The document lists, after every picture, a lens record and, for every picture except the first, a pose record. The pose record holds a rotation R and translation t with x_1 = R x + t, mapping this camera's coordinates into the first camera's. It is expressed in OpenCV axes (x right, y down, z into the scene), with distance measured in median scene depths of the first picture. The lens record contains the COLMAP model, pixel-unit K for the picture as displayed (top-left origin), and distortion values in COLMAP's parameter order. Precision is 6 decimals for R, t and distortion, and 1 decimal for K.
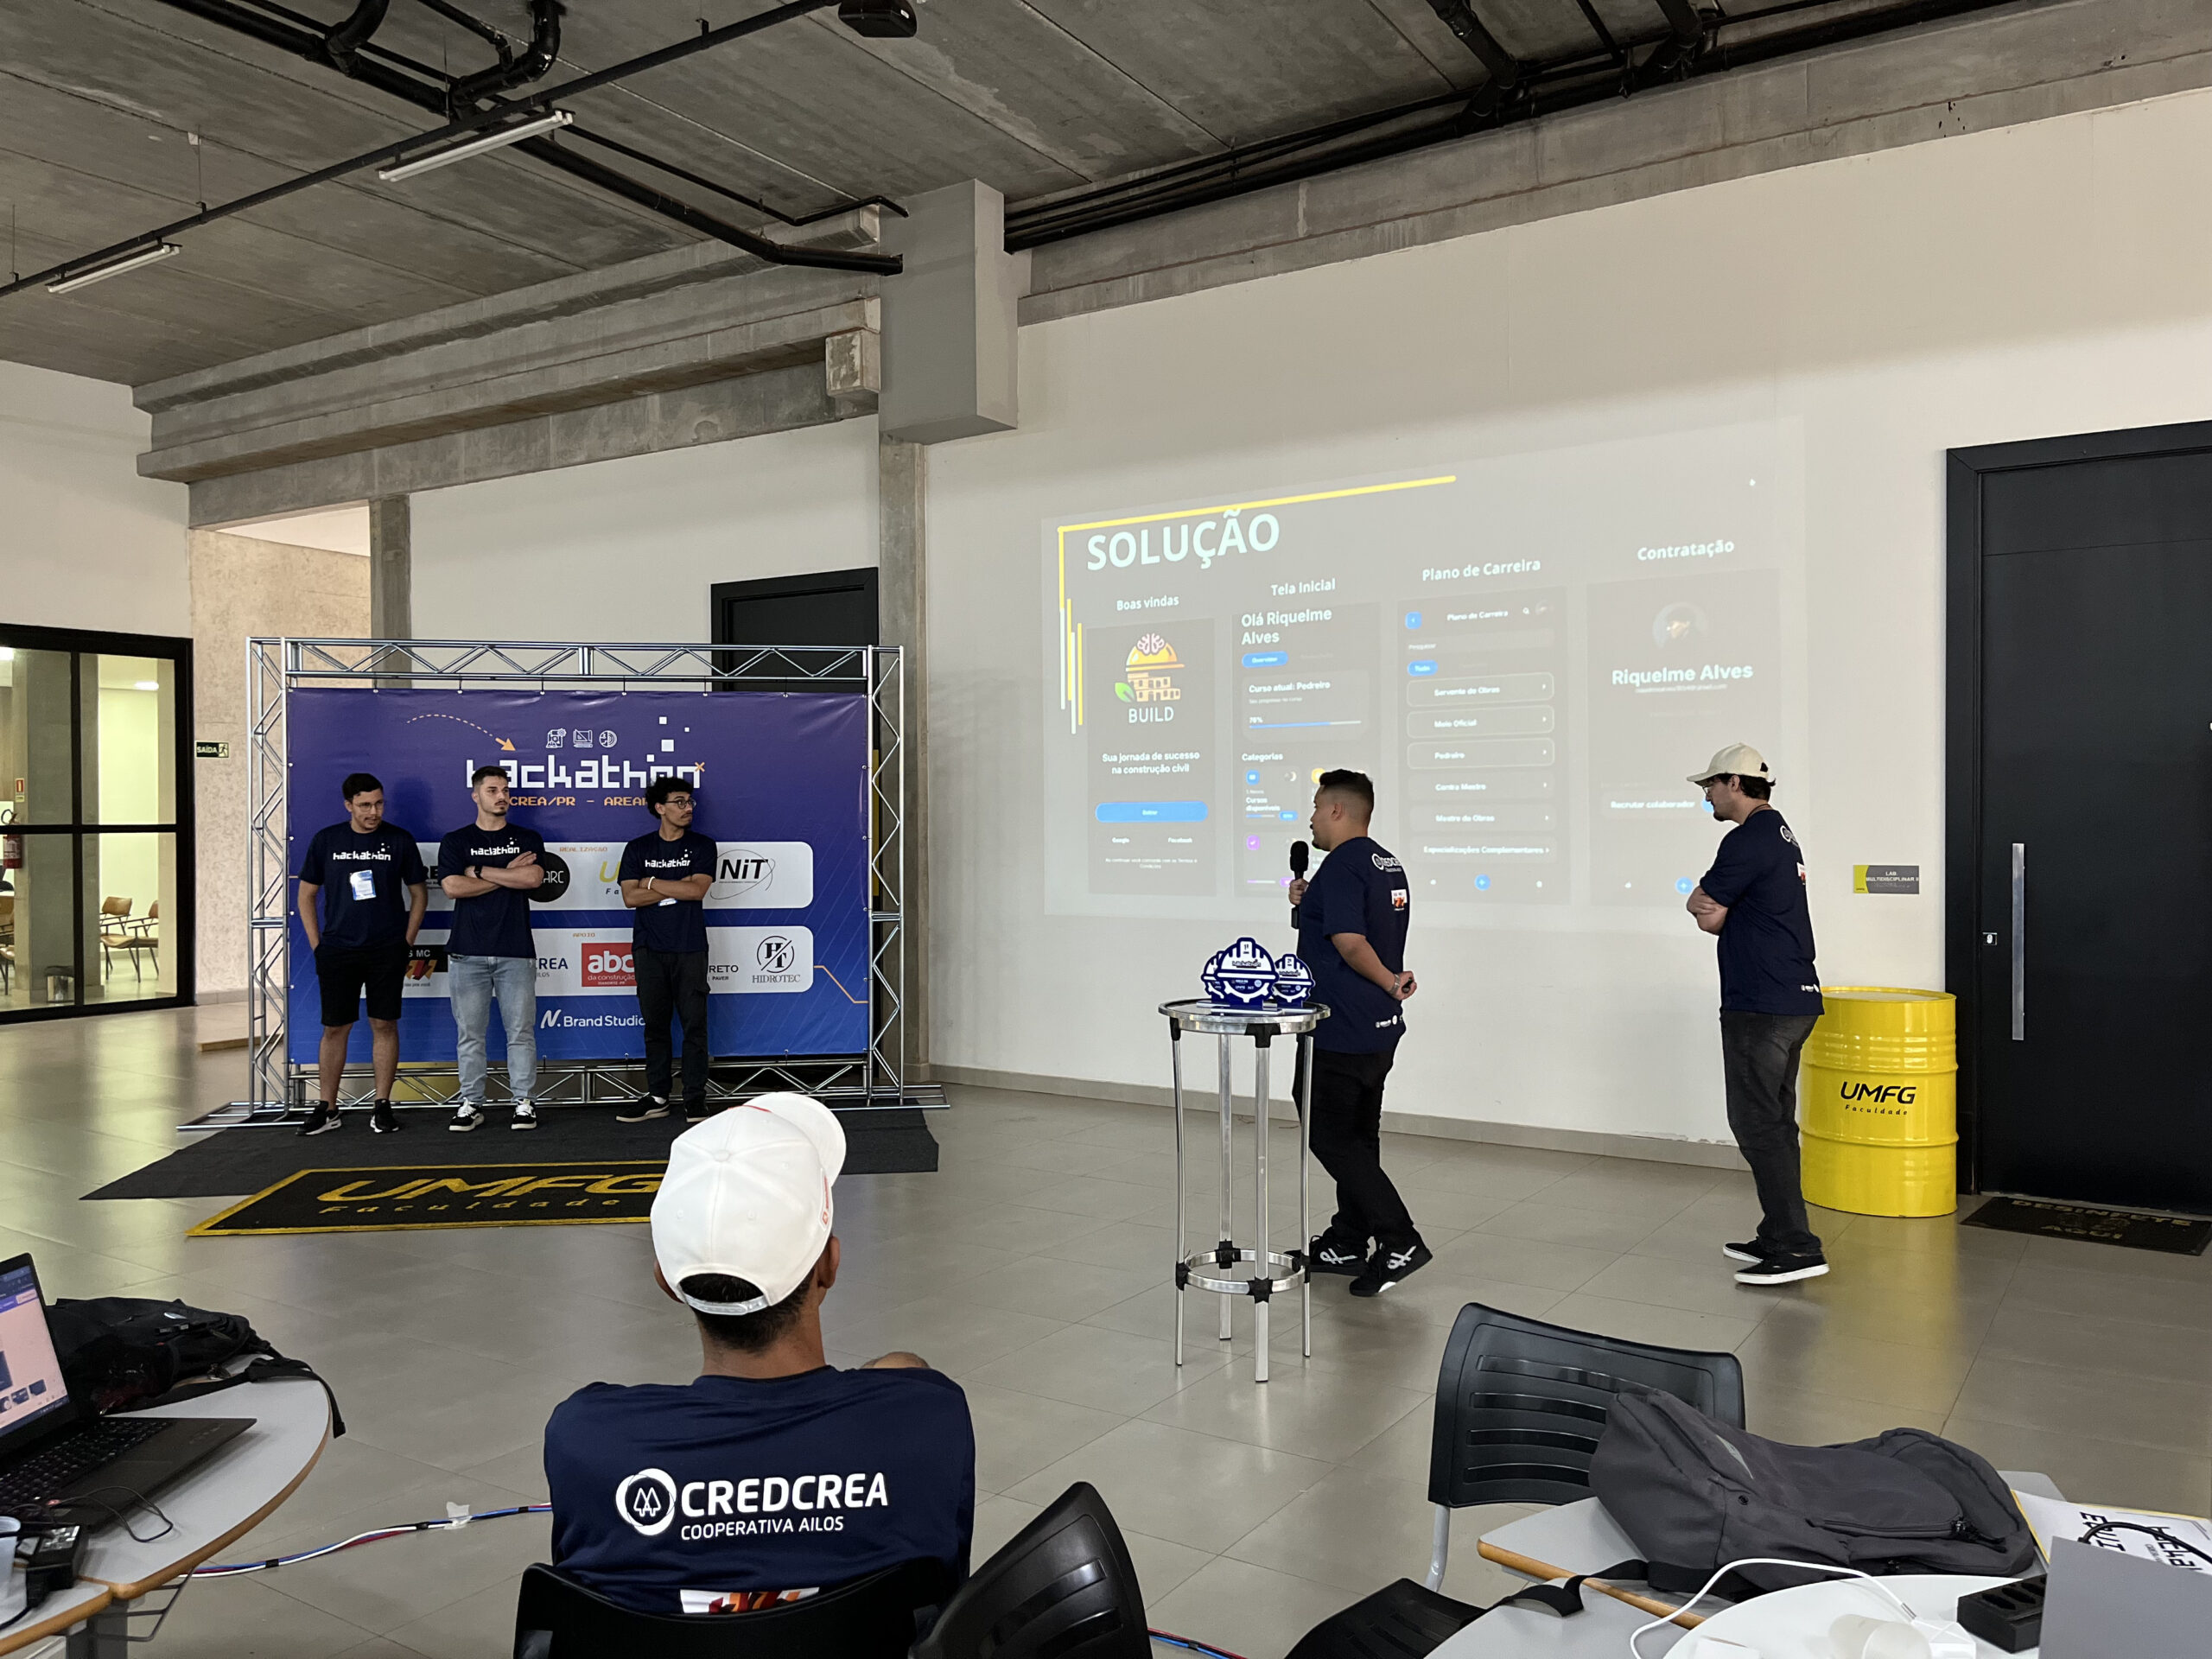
lens RADIAL K [[1681.5, 0, 1109.3], [0, 1681.5, 841.6], [0, 0, 1]] dist [0.078861, -0.105604]
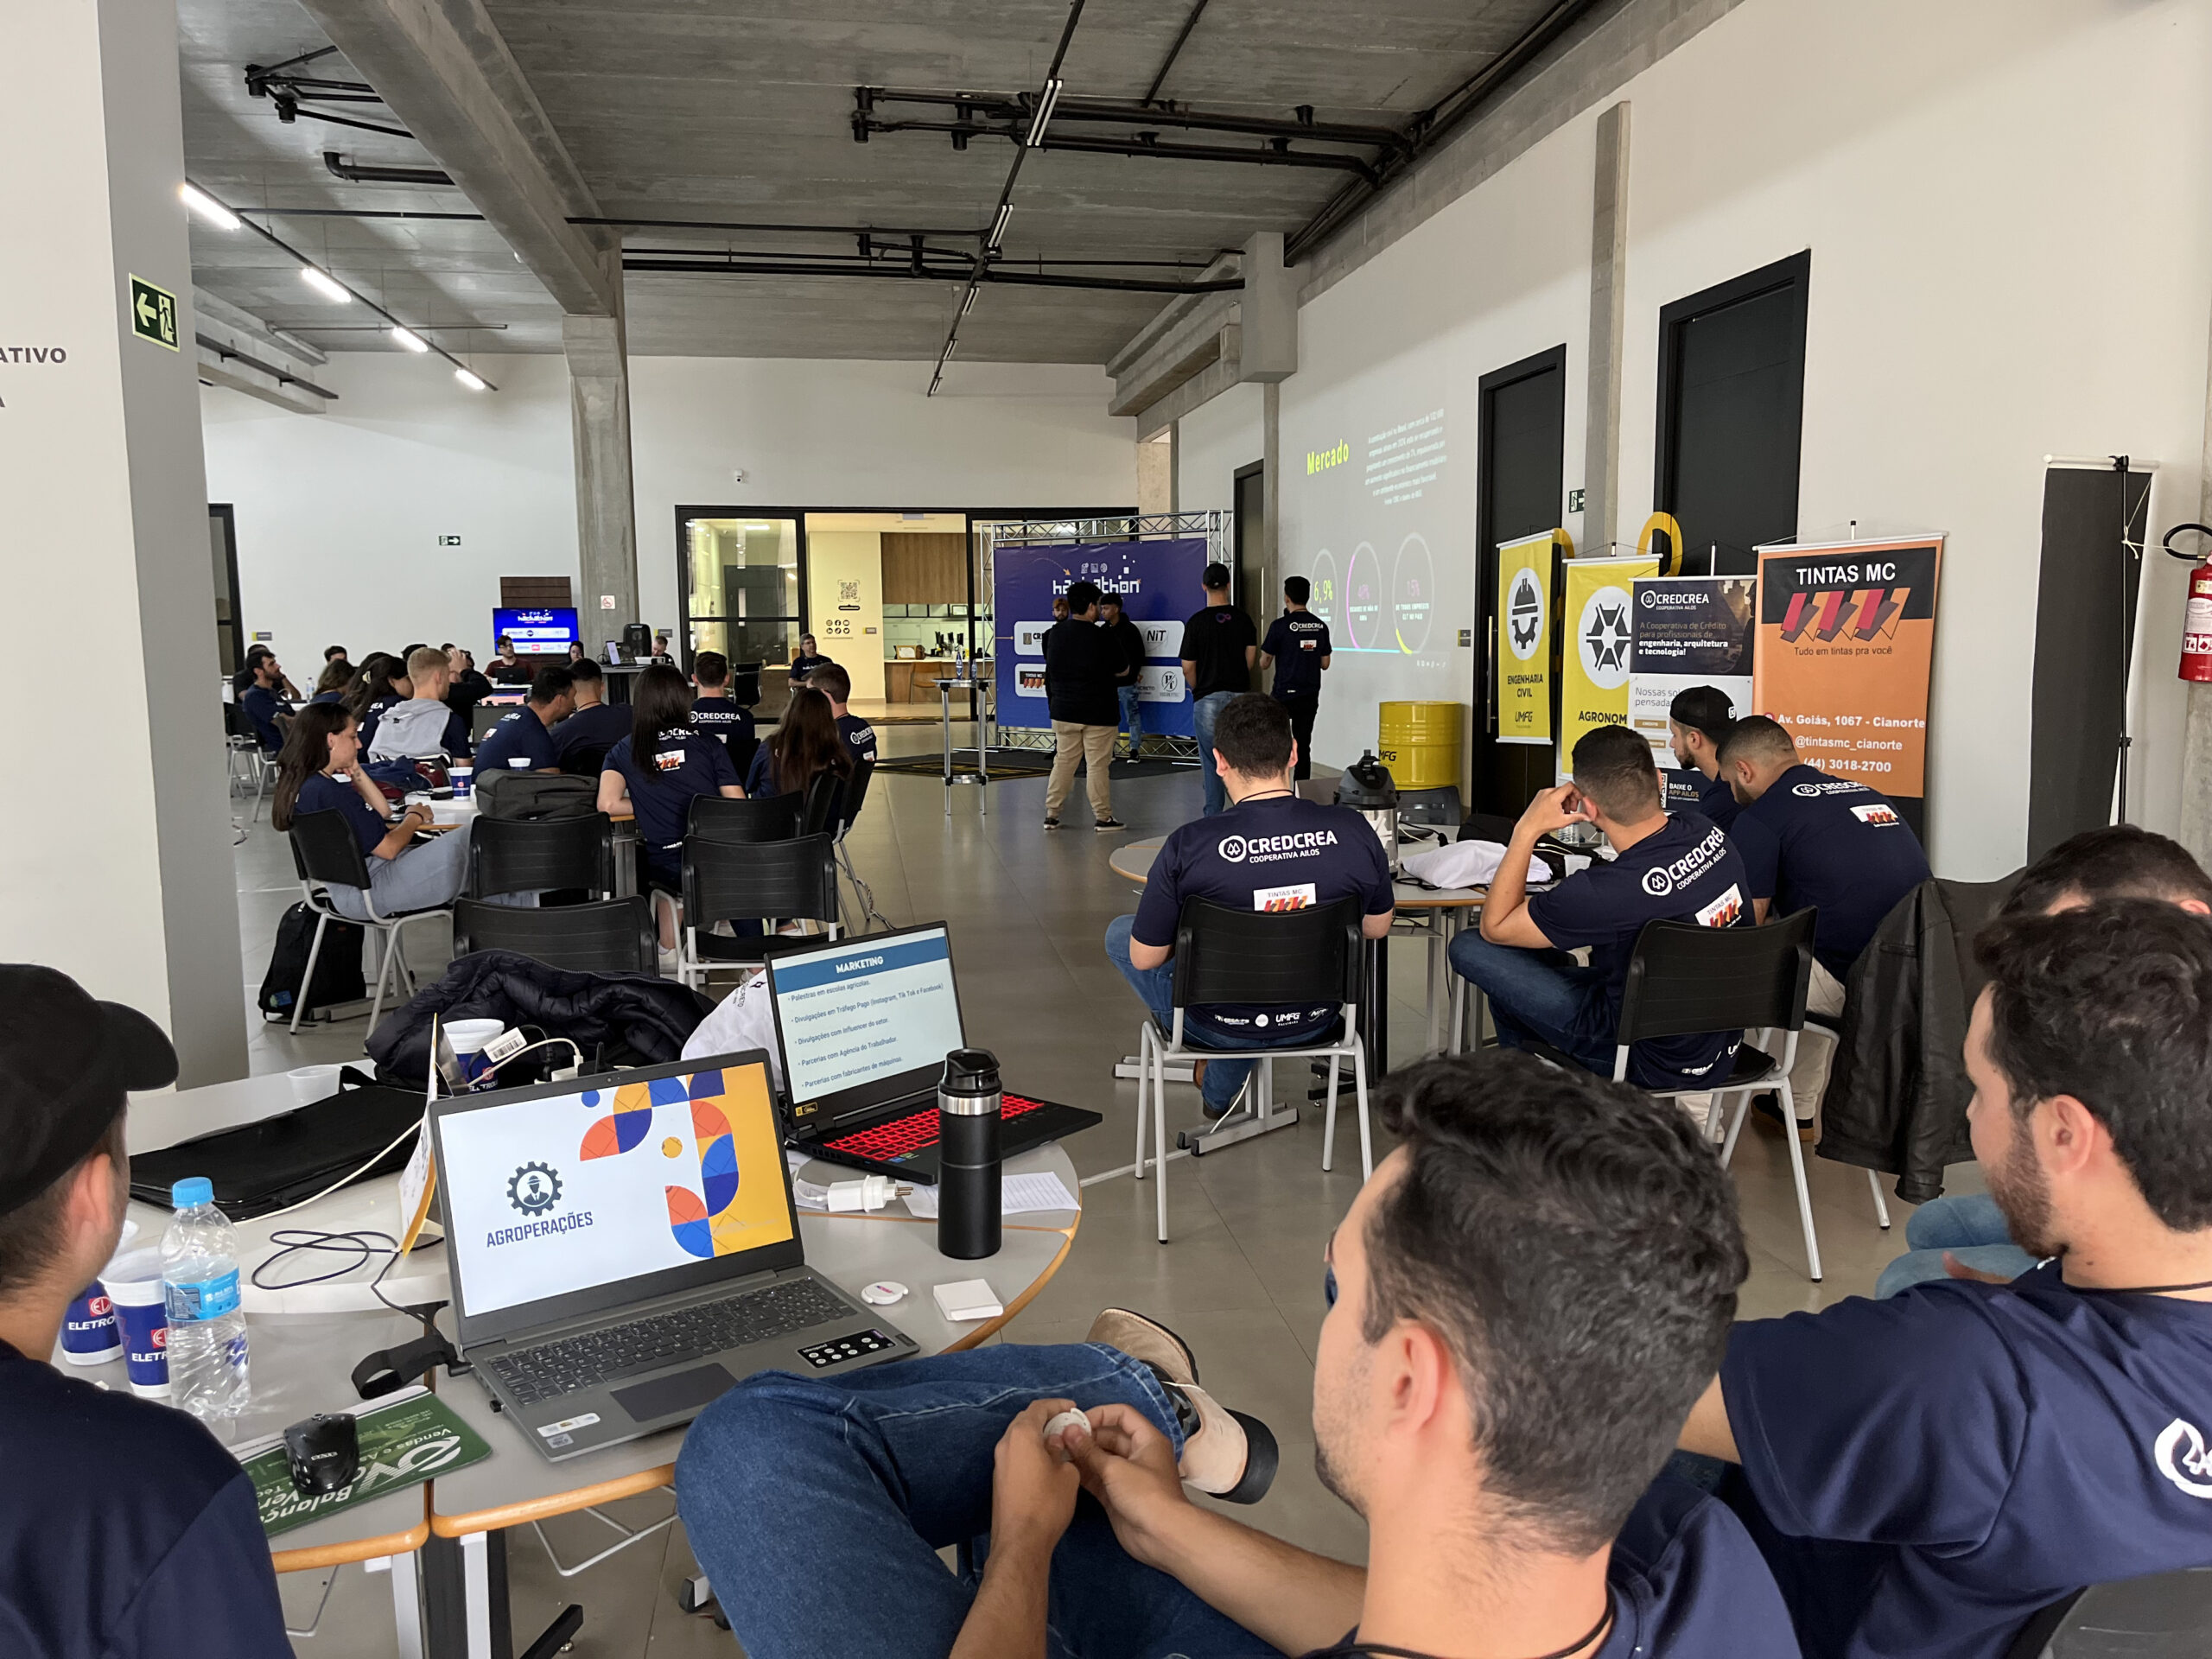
lens RADIAL K [[1681.5, 0, 1109.3], [0, 1681.5, 841.6], [0, 0, 1]] dist [0.078861, -0.105604]
pose [[0.668260, 0.091863, -0.738235, 1.162875], [0.000382, 0.992304, 0.123825, 0.012036], [0.743928, -0.083029, 0.663082, -0.310484]]
